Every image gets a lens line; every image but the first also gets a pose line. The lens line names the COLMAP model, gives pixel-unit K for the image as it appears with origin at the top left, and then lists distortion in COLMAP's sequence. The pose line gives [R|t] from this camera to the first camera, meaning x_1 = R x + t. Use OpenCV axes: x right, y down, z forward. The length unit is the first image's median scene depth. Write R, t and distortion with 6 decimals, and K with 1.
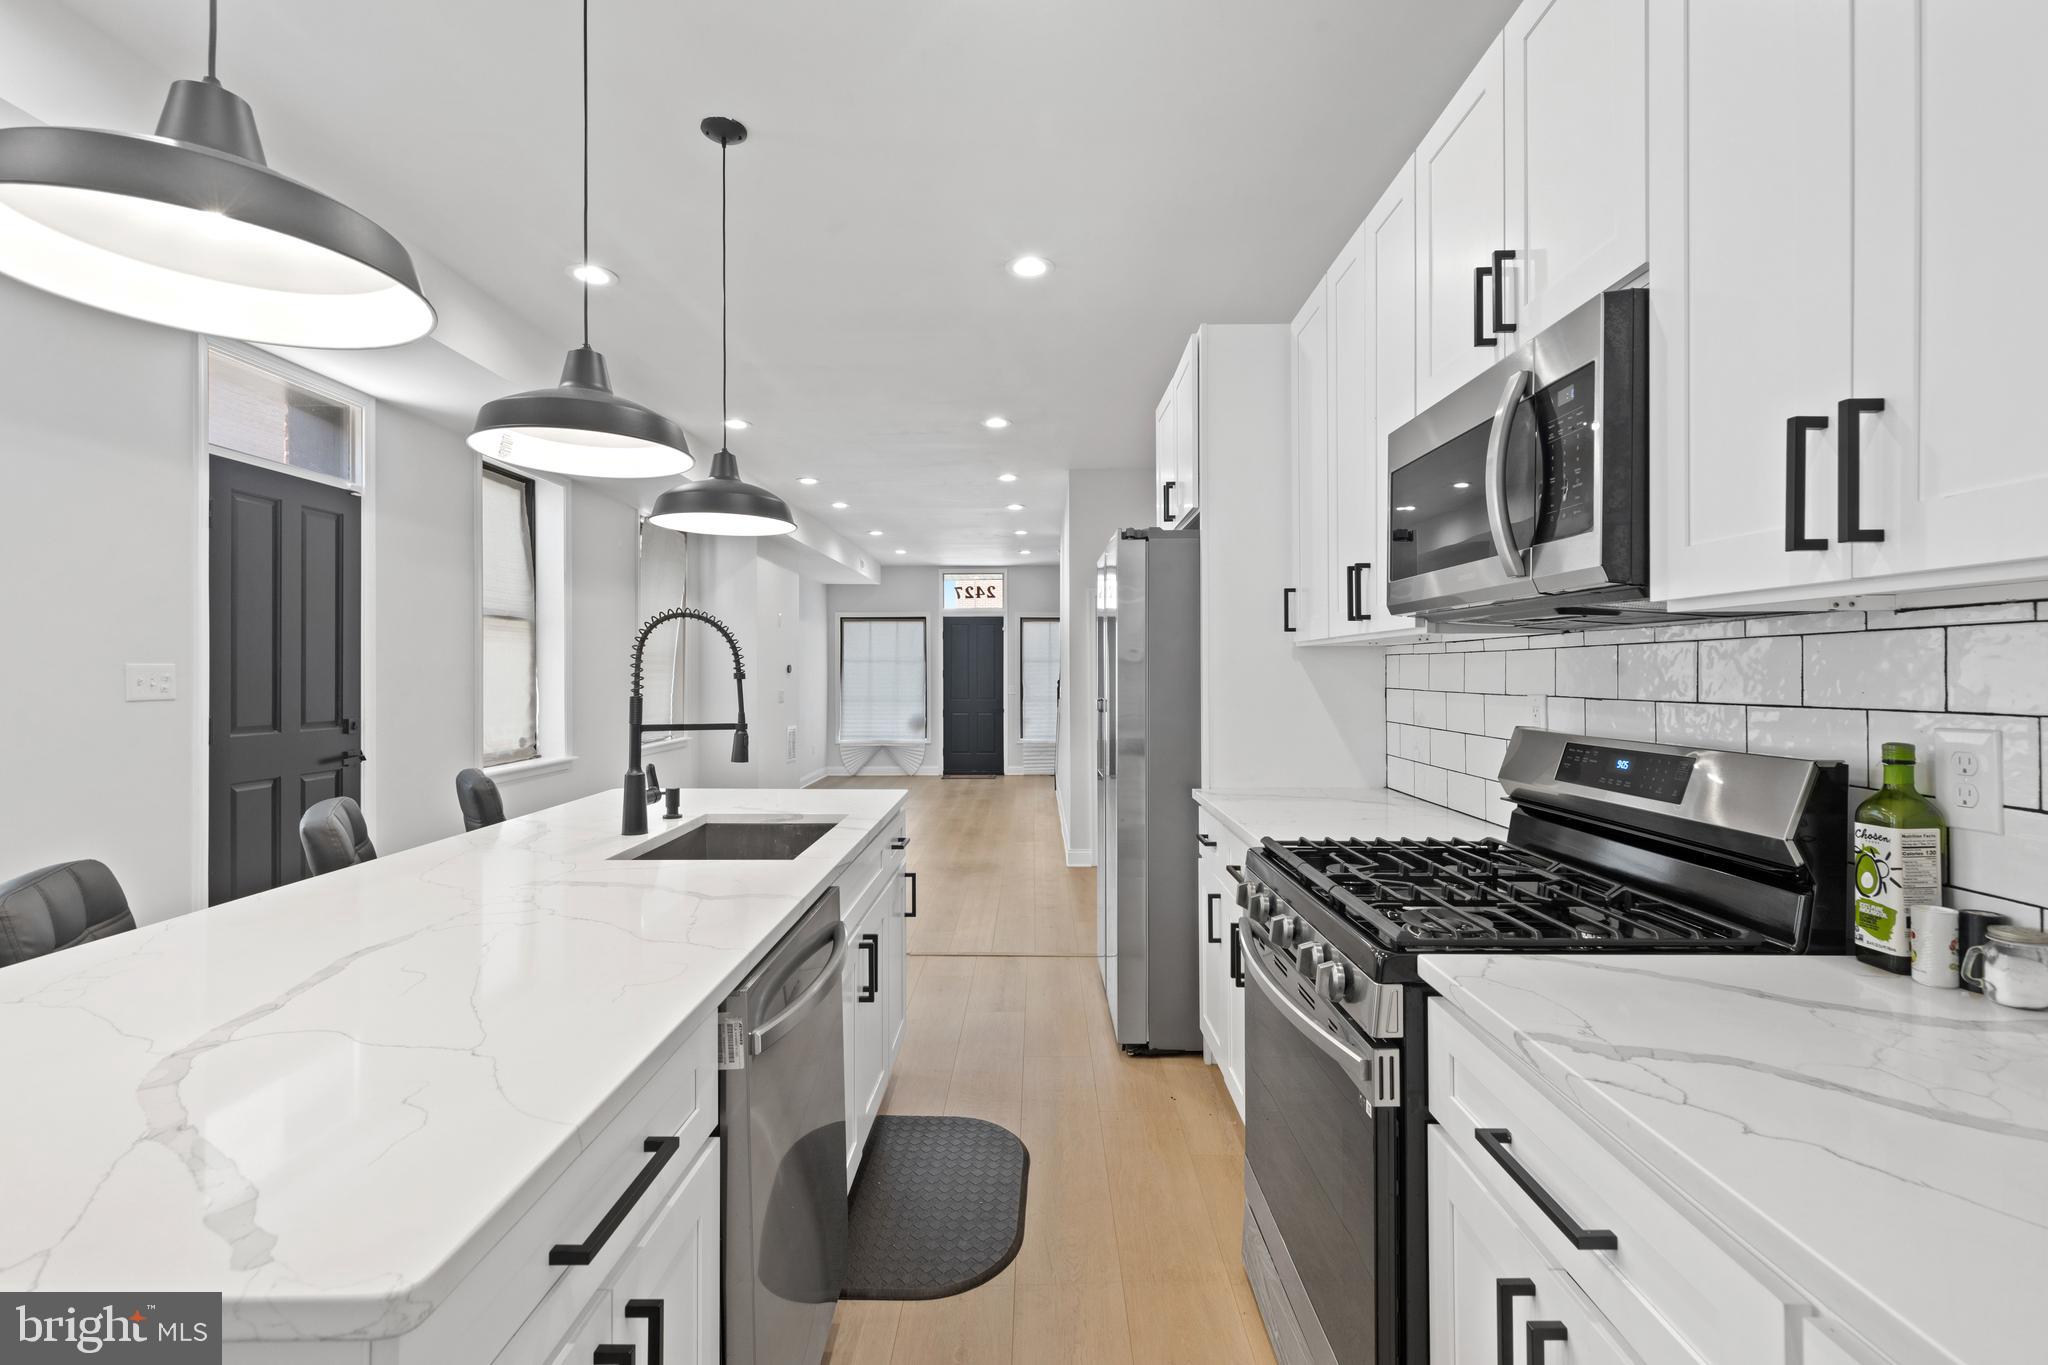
lens RADIAL K [[922.8, 0, 1019.9], [0, 922.8, 668.9], [0, 0, 1]] dist [0.007180, -0.001676]
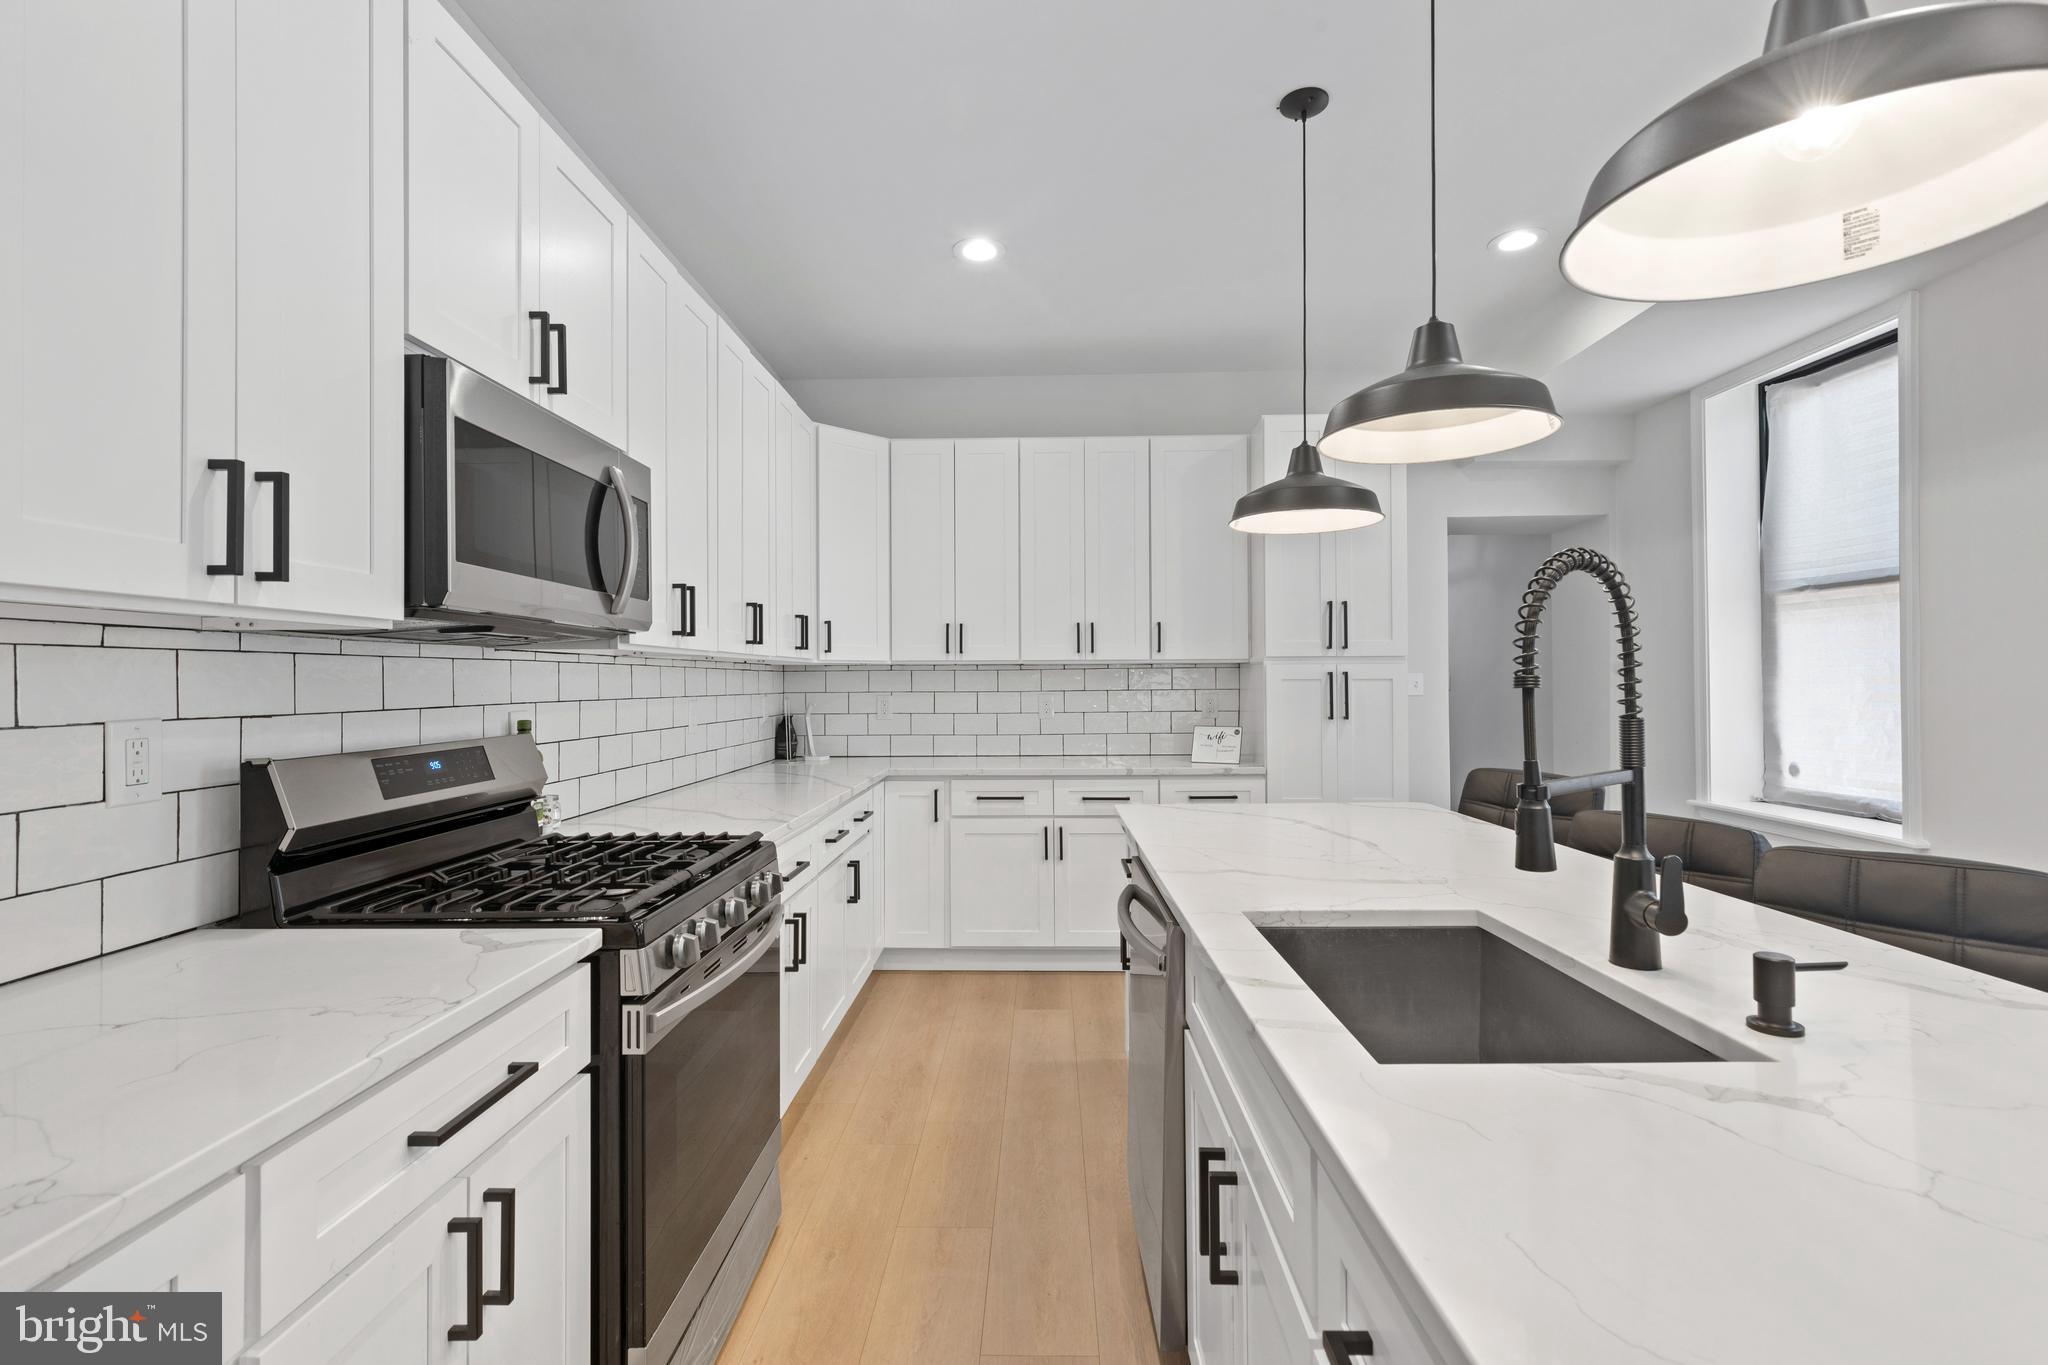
lens RADIAL K [[922.8, 0, 1029.0], [0, 922.8, 674.1], [0, 0, 1]] dist [0.007180, -0.001676]
pose [[-0.999977, 0.006774, -0.000500, -0.008818], [0.006779, 0.999913, -0.011284, 0.001230], [0.000424, -0.011287, -0.999936, 0.264449]]
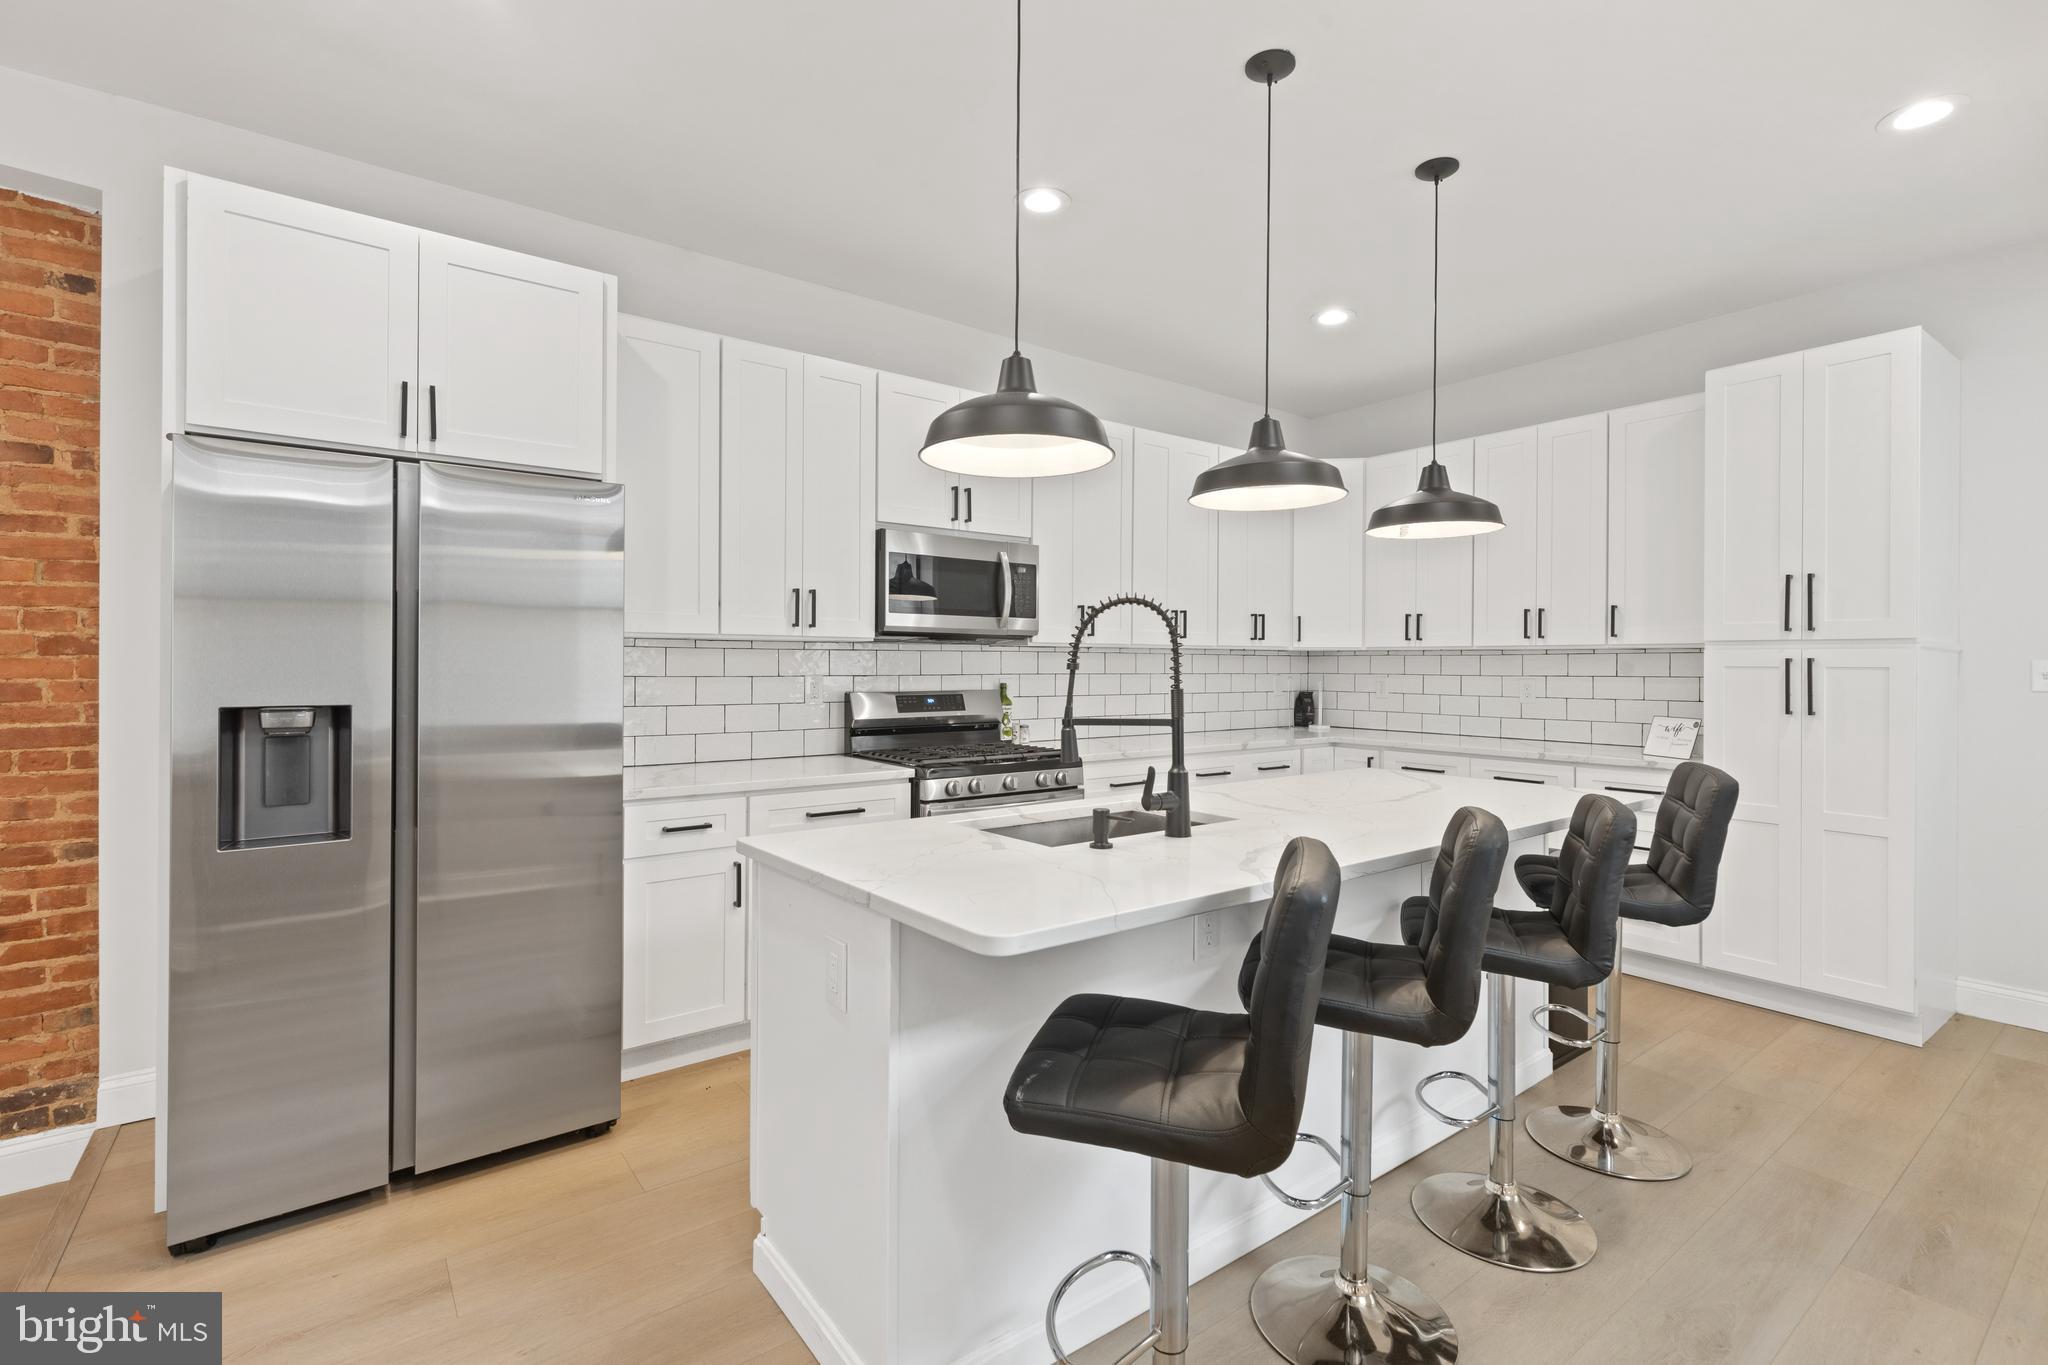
lens RADIAL K [[922.8, 0, 1024.8], [0, 922.8, 668.3], [0, 0, 1]] dist [0.007180, -0.001676]
pose [[-0.620769, -0.004051, 0.783983, -0.176940], [-0.005860, 0.999983, 0.000526, 0.001823], [-0.783972, -0.004267, -0.620782, 0.288874]]
